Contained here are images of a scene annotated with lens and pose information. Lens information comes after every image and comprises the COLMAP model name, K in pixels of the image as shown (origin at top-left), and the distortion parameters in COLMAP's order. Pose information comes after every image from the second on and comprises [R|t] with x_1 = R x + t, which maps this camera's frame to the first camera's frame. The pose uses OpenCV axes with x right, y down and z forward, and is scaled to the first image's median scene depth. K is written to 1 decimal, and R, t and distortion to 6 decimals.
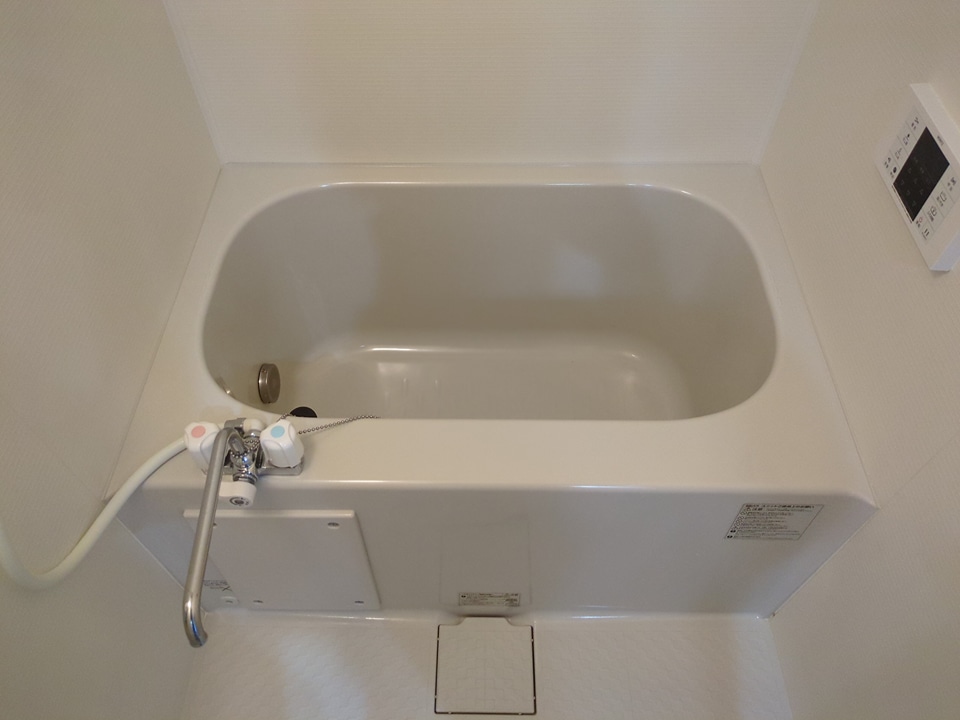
lens RADIAL K [[717.6, 0, 476.6], [0, 717.6, 358.5], [0, 0, 1]] dist [0.021398, -0.001842]
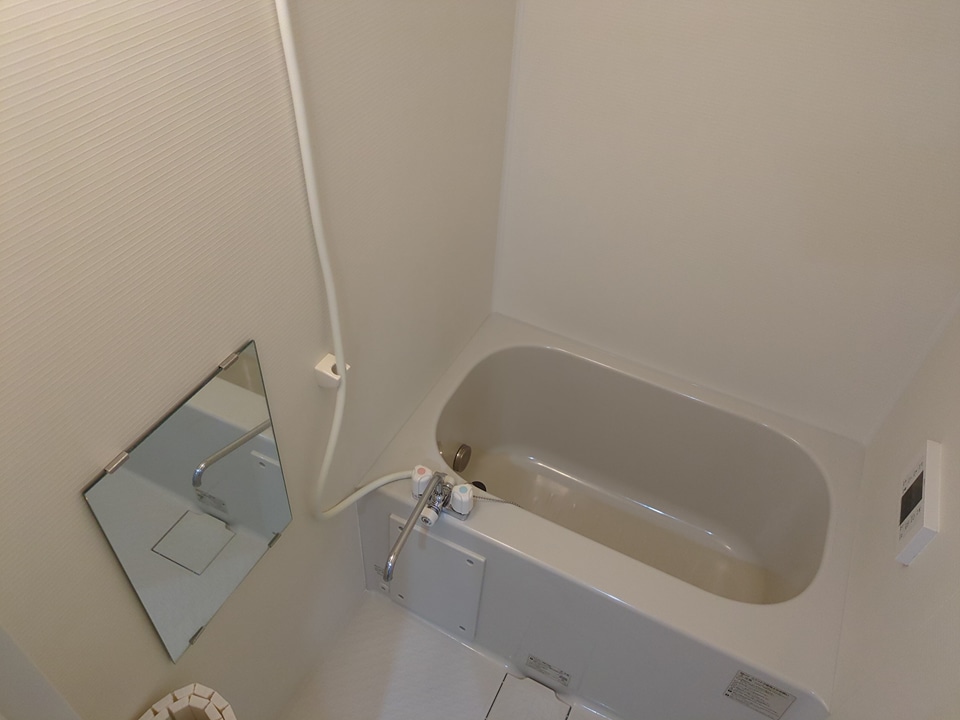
lens RADIAL K [[717.6, 0, 476.6], [0, 717.6, 358.5], [0, 0, 1]] dist [0.021398, -0.001842]
pose [[0.896857, 0.342695, -0.279655, 0.095065], [-0.383718, 0.917285, -0.106529, -0.008710], [0.220016, 0.202850, 0.954172, -0.560624]]
